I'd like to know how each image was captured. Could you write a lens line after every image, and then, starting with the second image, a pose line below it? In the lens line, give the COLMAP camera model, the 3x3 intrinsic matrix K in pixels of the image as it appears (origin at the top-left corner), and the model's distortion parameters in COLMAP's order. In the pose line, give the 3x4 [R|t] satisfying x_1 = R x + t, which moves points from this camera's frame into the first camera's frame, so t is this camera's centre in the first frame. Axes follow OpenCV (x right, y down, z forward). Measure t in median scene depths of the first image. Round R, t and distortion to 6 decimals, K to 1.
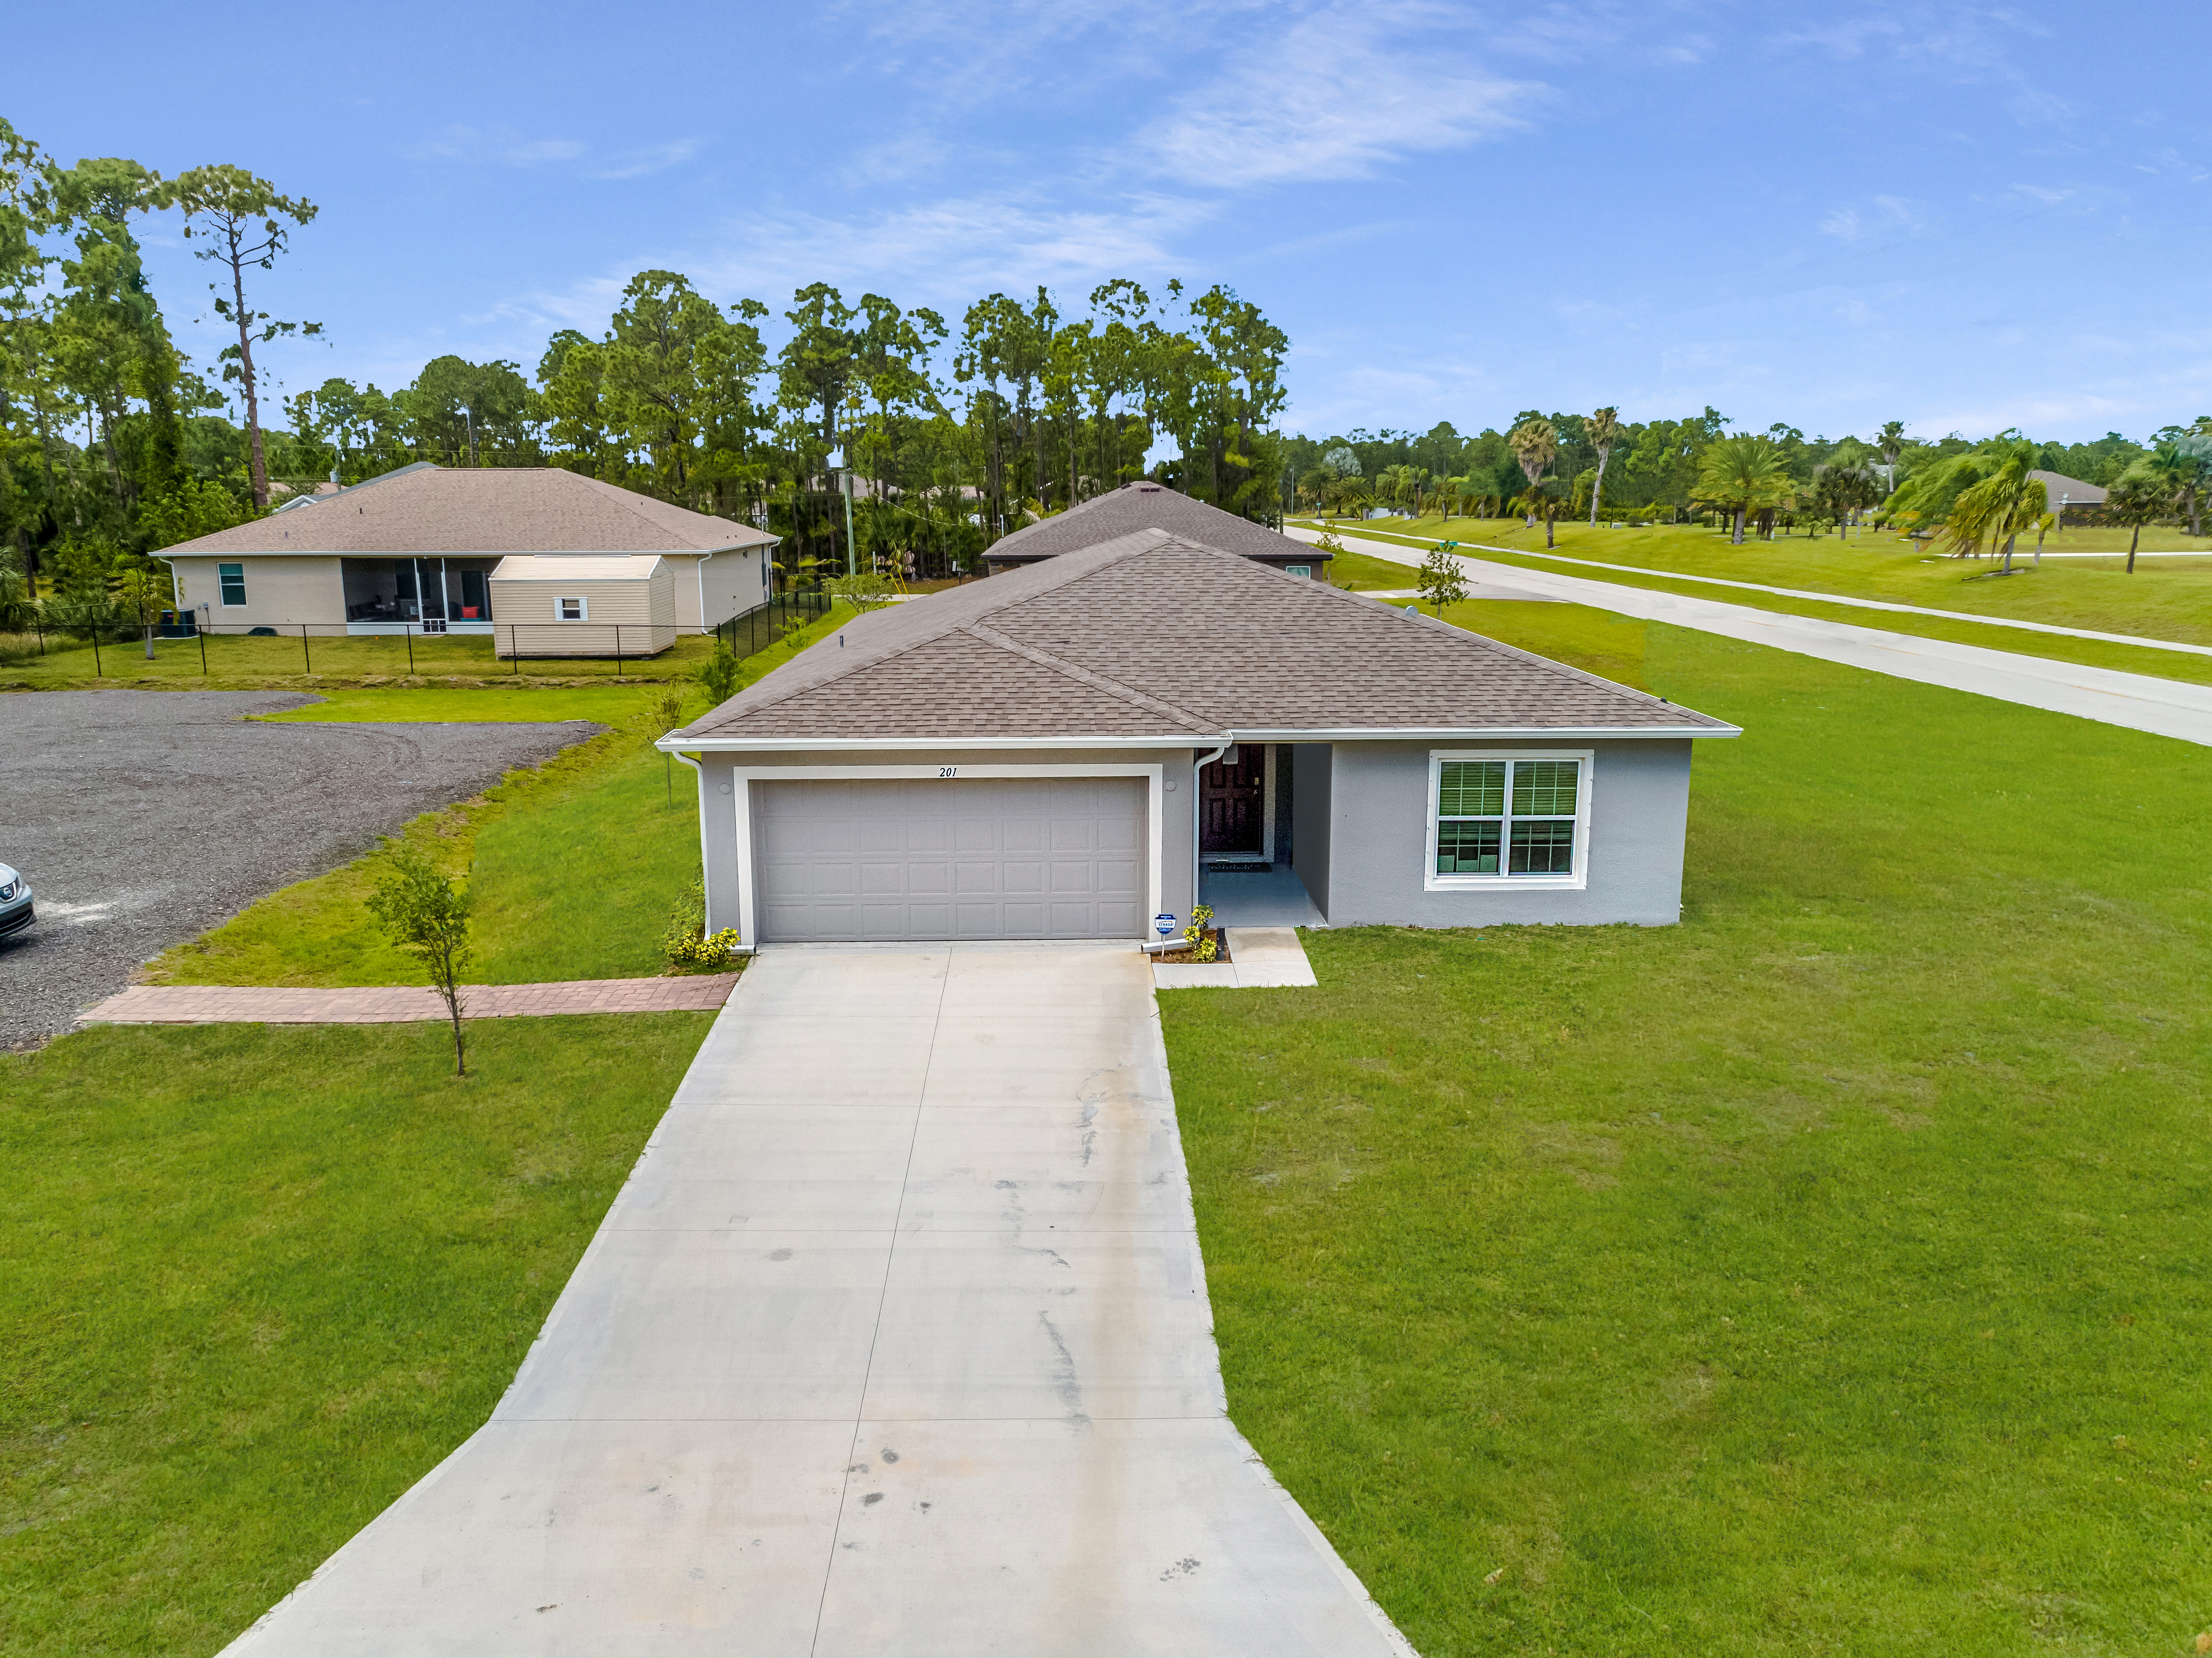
lens RADIAL K [[1717.1, 0, 1106.0], [0, 1717.1, 829.0], [0, 0, 1]] dist [0.000628, 0.031725]
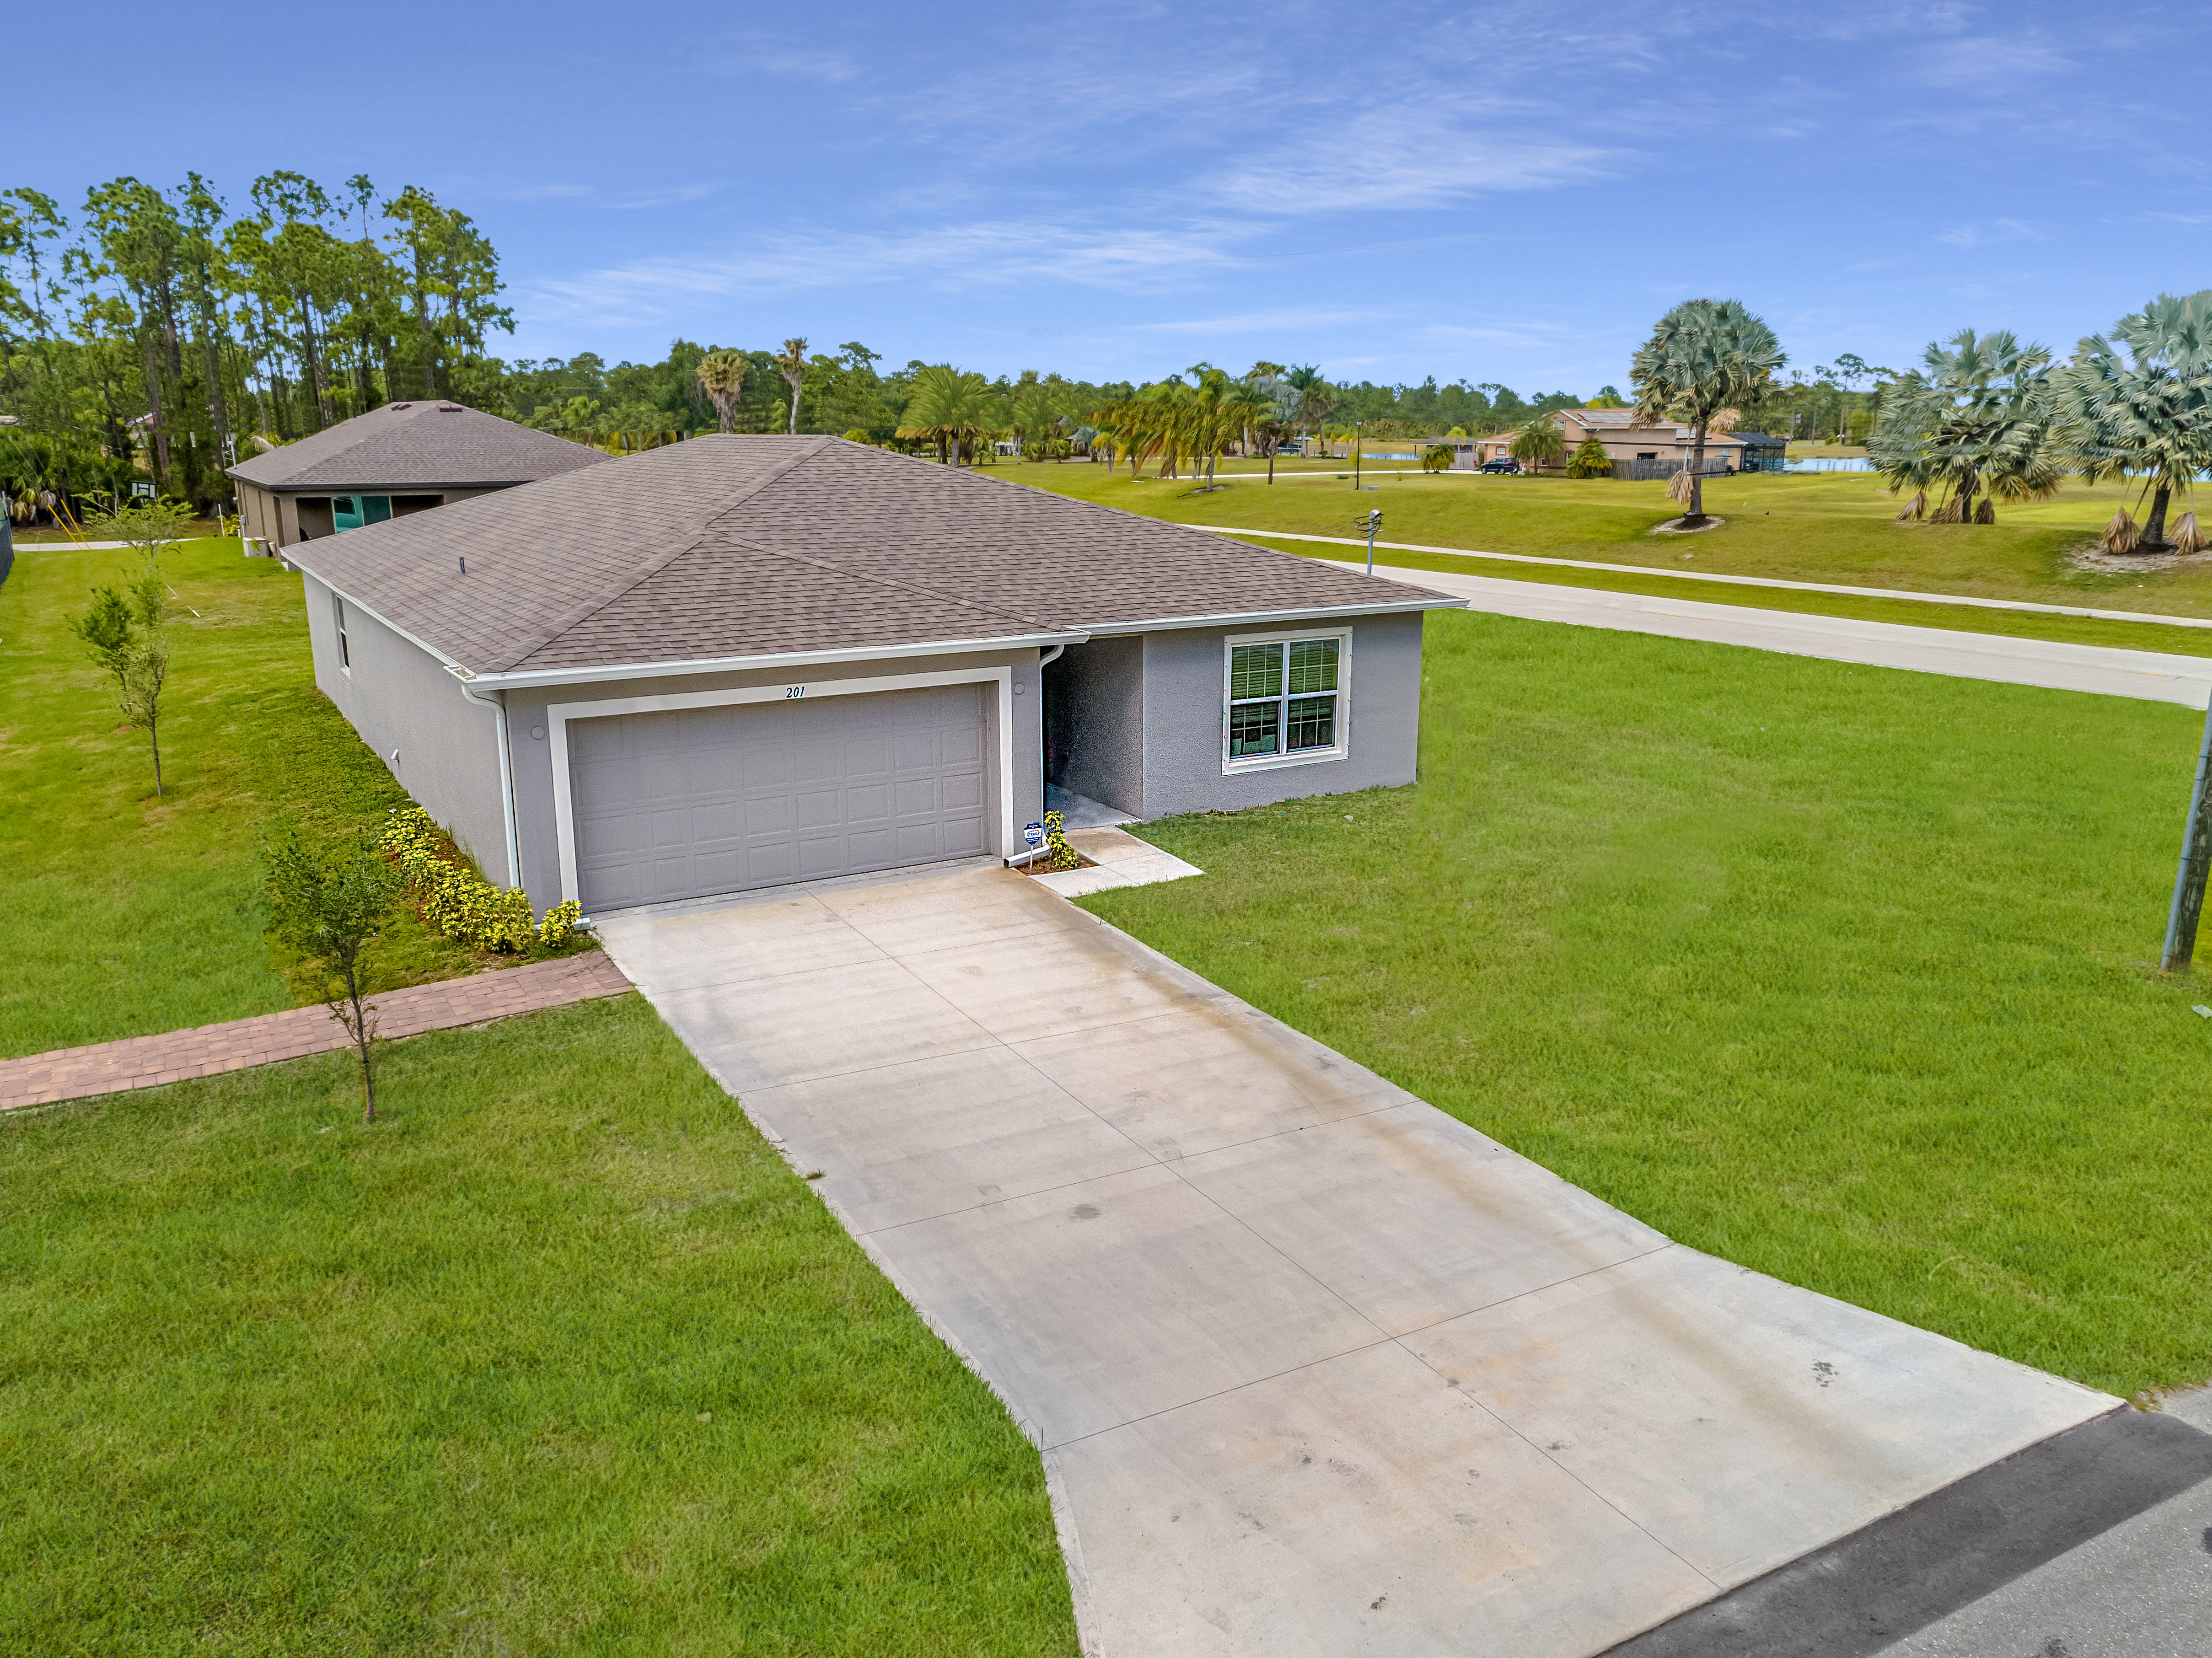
lens RADIAL K [[1717.3, 0, 1106.0], [0, 1717.3, 829.0], [0, 0, 1]] dist [0.000628, 0.031725]
pose [[0.868877, -0.115496, 0.481366, -0.375952], [0.099448, 0.993303, 0.058821, 0.000727], [-0.484936, -0.003237, 0.874544, 0.143711]]
